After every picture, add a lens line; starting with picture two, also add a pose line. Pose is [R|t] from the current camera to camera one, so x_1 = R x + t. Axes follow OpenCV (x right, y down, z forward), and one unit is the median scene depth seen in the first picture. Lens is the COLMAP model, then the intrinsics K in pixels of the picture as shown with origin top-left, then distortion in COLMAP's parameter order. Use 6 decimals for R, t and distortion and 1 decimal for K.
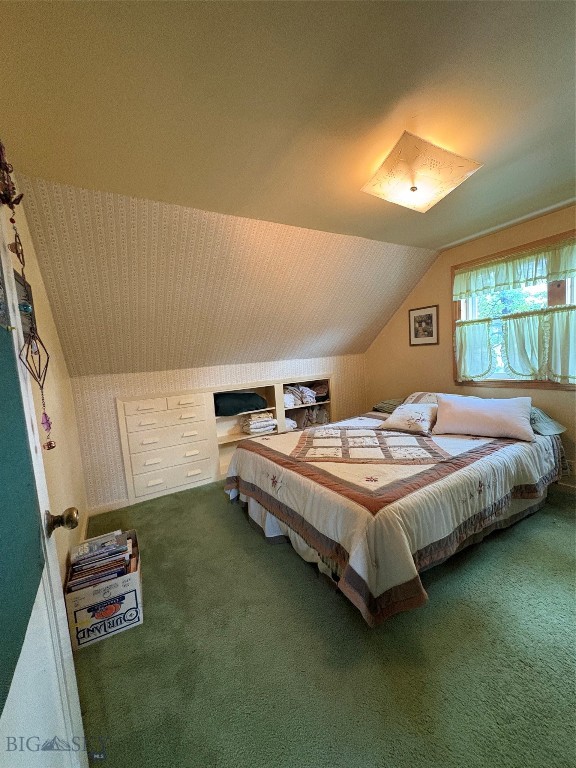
lens RADIAL K [[306.4, 0, 285.8], [0, 306.4, 386.7], [0, 0, 1]] dist [-0.002271, -0.000015]
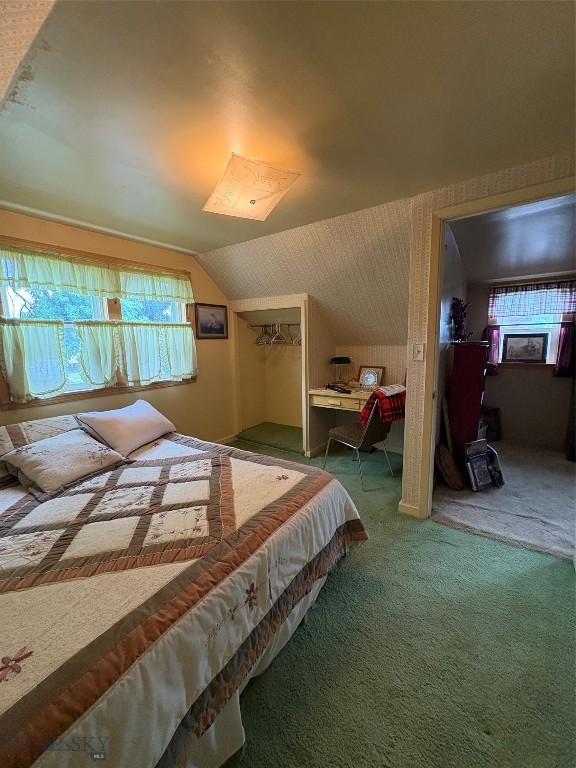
lens RADIAL K [[306.4, 0, 286.3], [0, 306.4, 387.1], [0, 0, 1]] dist [-0.002271, -0.000015]
pose [[-0.411839, -0.055606, 0.909558, -0.414513], [0.135050, 0.983390, 0.121270, -0.070698], [-0.901193, 0.172780, -0.397489, 0.903149]]
